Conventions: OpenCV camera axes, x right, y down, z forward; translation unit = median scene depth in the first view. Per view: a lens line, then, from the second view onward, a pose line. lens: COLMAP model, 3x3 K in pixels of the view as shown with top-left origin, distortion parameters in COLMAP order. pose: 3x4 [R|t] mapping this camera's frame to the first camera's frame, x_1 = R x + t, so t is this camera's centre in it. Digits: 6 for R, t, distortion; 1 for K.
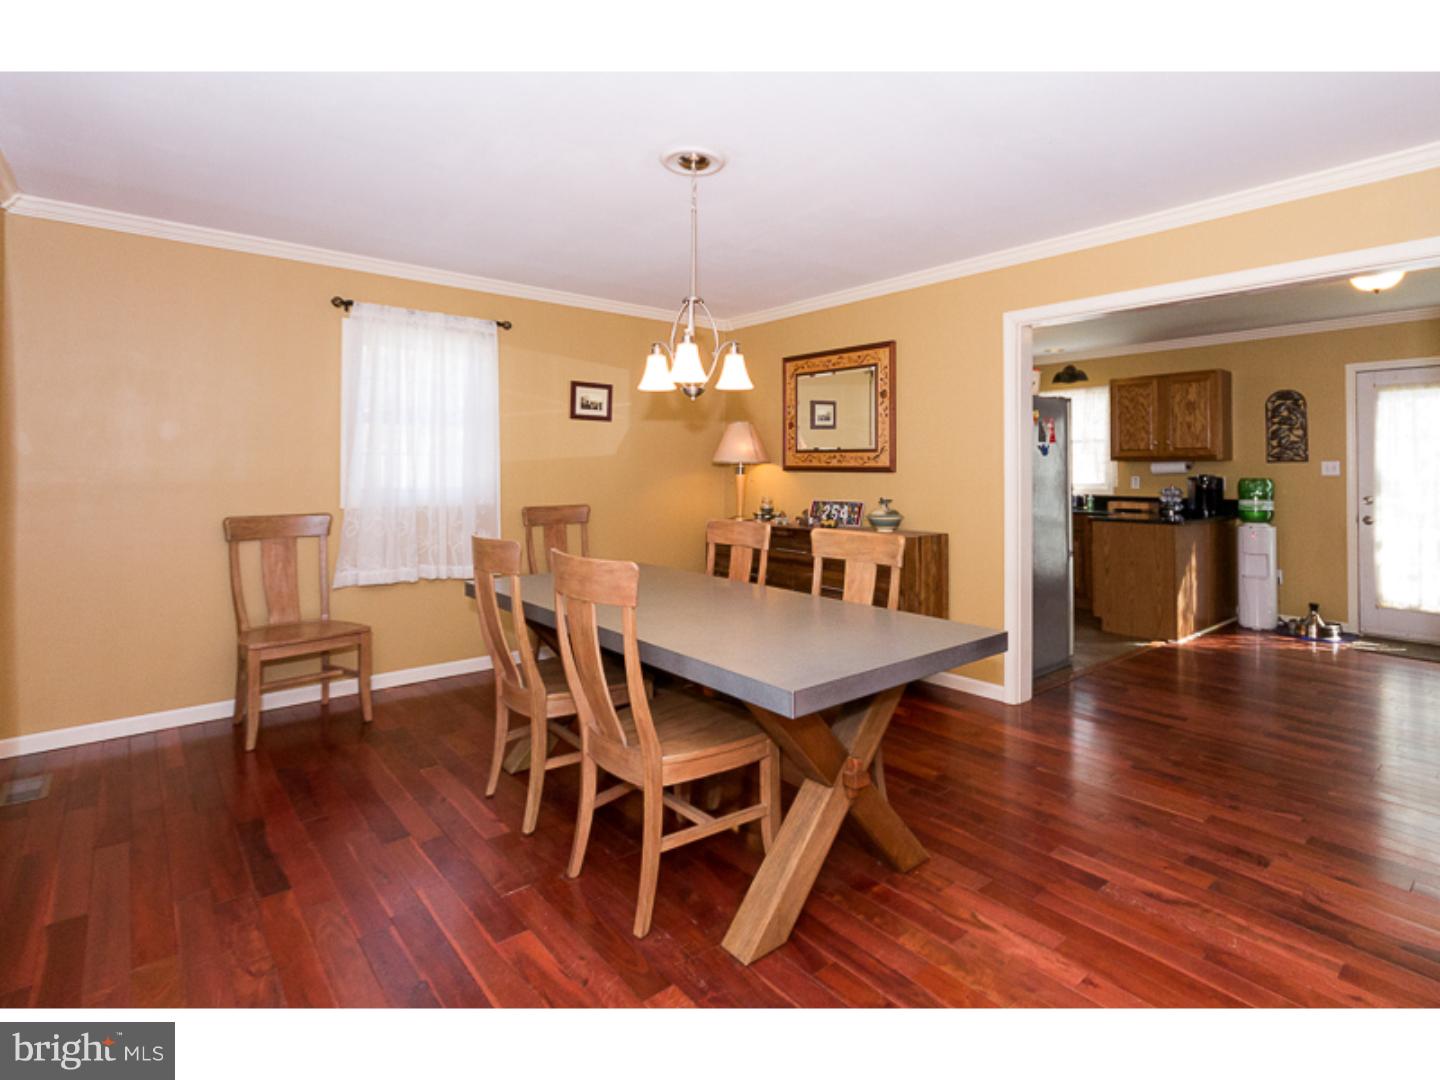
lens RADIAL K [[716.6, 0, 749.3], [0, 716.6, 464.8], [0, 0, 1]] dist [0.015266, 0.000717]
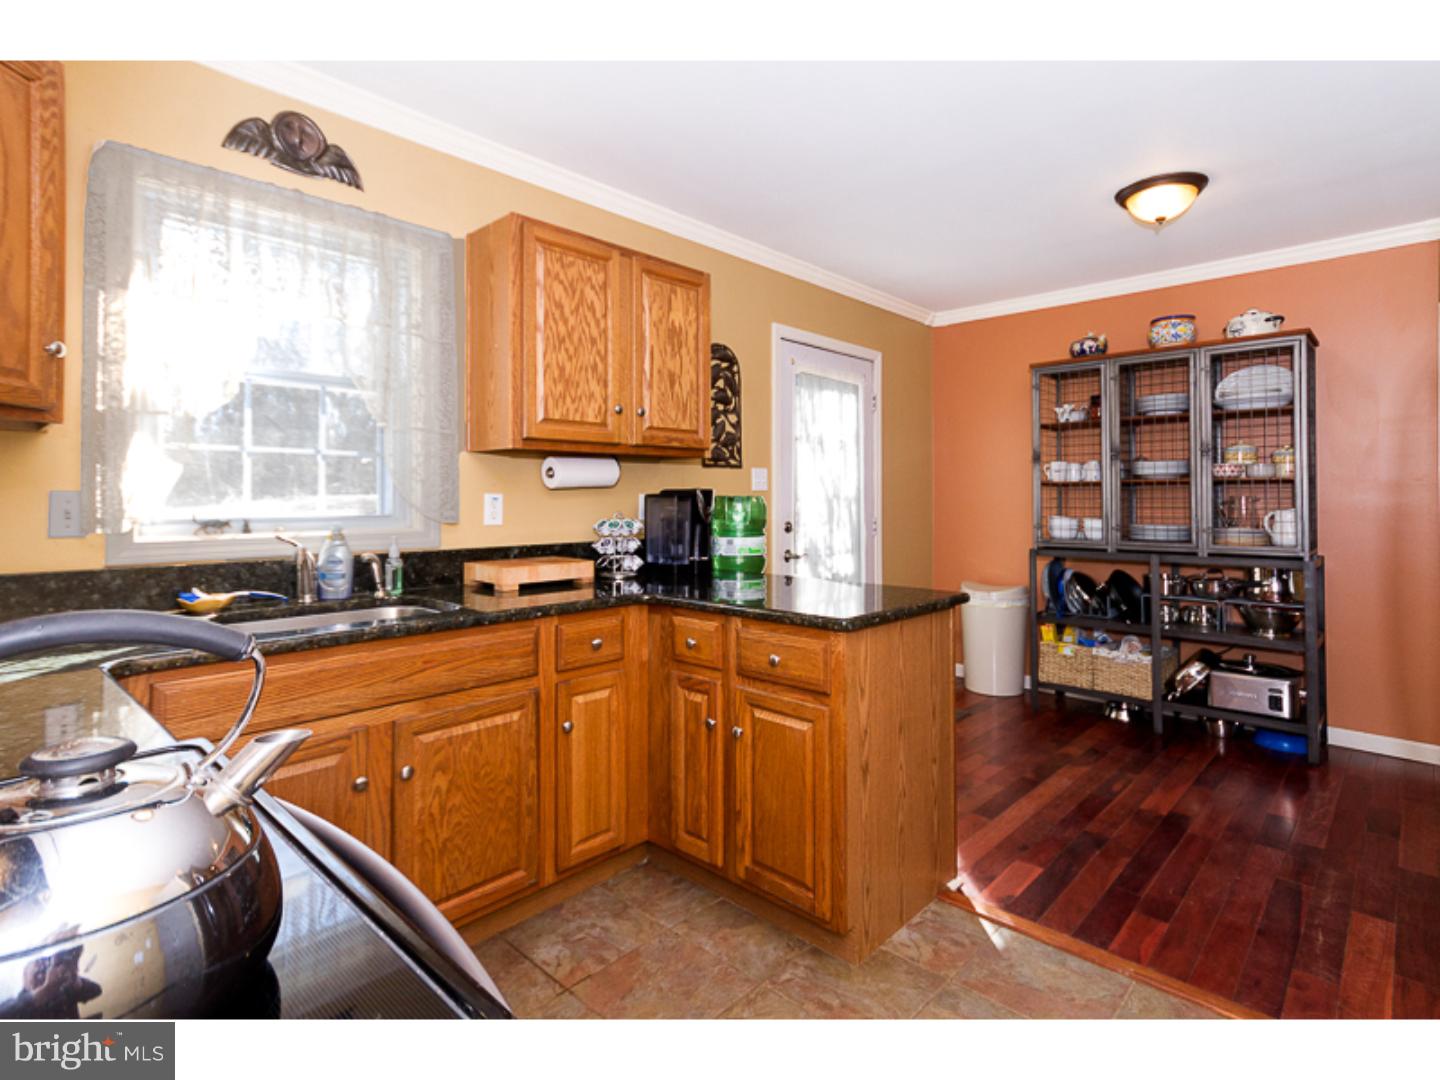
lens RADIAL K [[741.8, 0, 731.8], [0, 741.8, 483.6], [0, 0, 1]] dist [0.020965, 0.000404]
pose [[-0.096999, 0.019344, 0.995096, 0.145352], [-0.006833, 0.999775, -0.020101, 0.019856], [-0.995261, -0.008749, -0.096845, 1.002477]]
